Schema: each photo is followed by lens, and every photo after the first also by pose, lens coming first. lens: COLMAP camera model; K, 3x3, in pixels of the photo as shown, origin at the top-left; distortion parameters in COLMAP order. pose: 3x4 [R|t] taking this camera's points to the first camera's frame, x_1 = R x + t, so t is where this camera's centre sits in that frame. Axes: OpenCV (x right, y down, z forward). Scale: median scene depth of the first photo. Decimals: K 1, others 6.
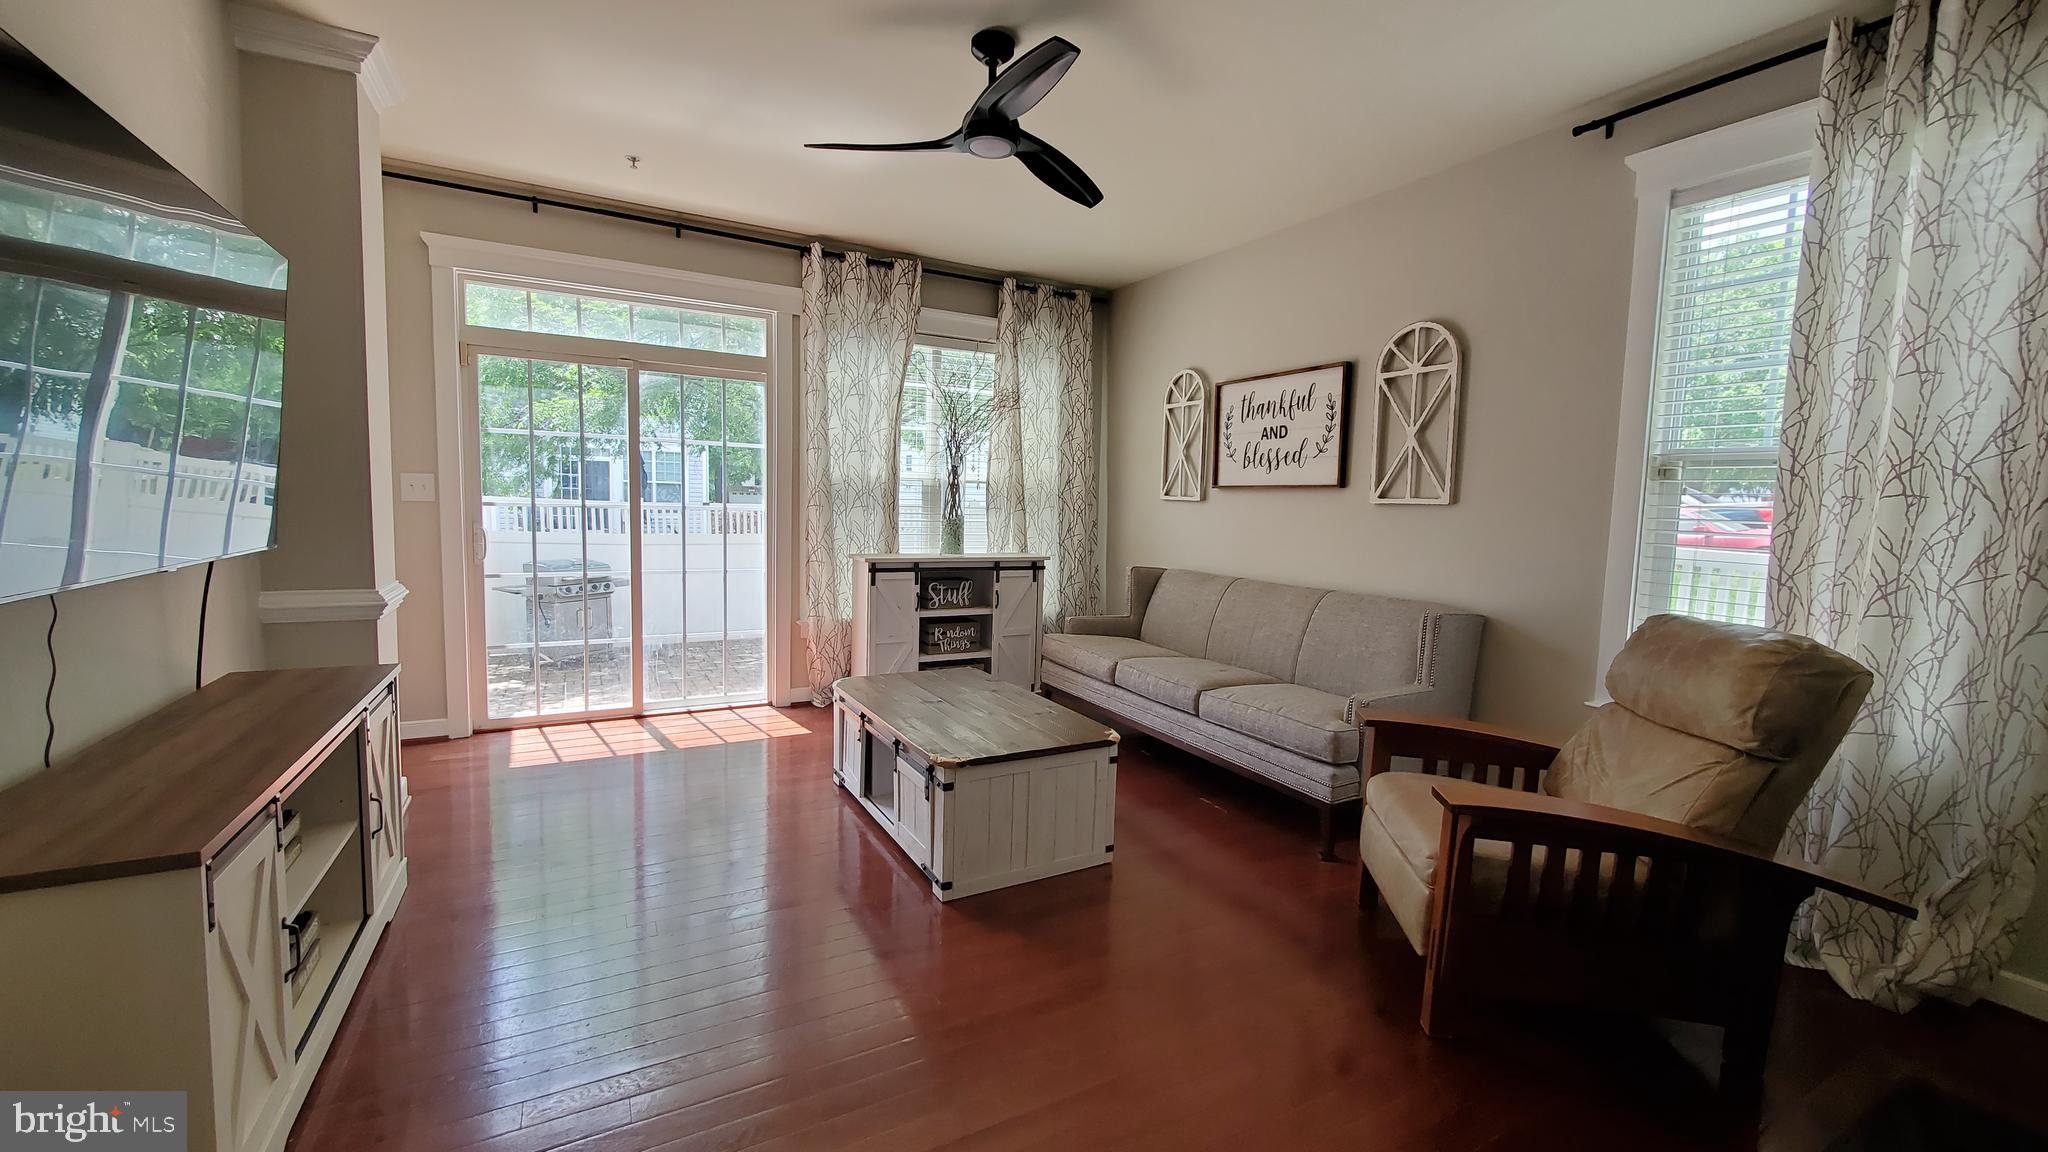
lens RADIAL K [[810.5, 0, 1031.6], [0, 810.5, 570.8], [0, 0, 1]] dist [0.005201, -0.004802]
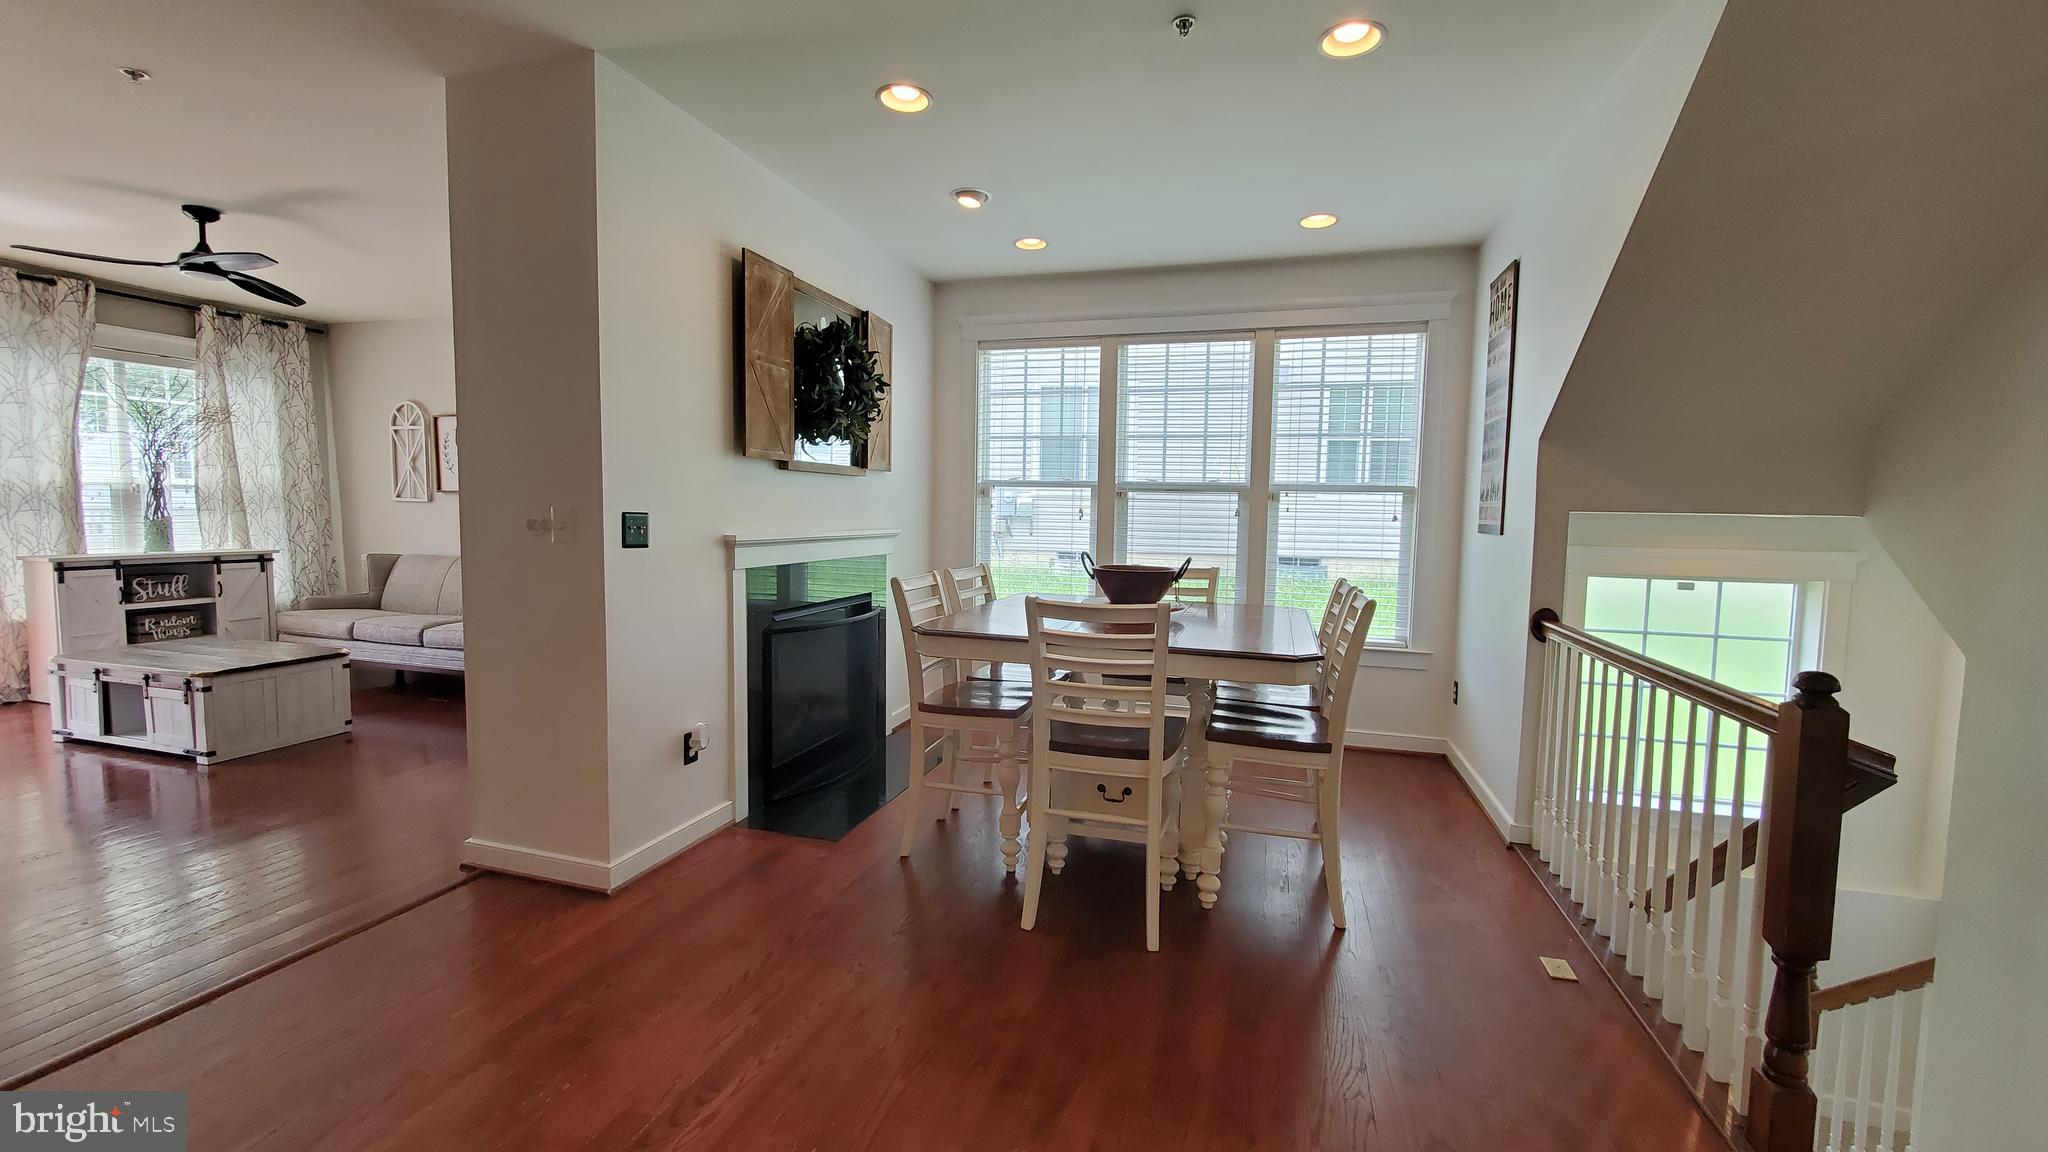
lens RADIAL K [[810.5, 0, 1031.6], [0, 810.5, 570.8], [0, 0, 1]] dist [0.005201, -0.004802]
pose [[0.713368, -0.068275, 0.697456, -0.021755], [0.063807, 0.997437, 0.032377, 0.045613], [-0.697878, 0.021406, 0.715896, -0.623541]]
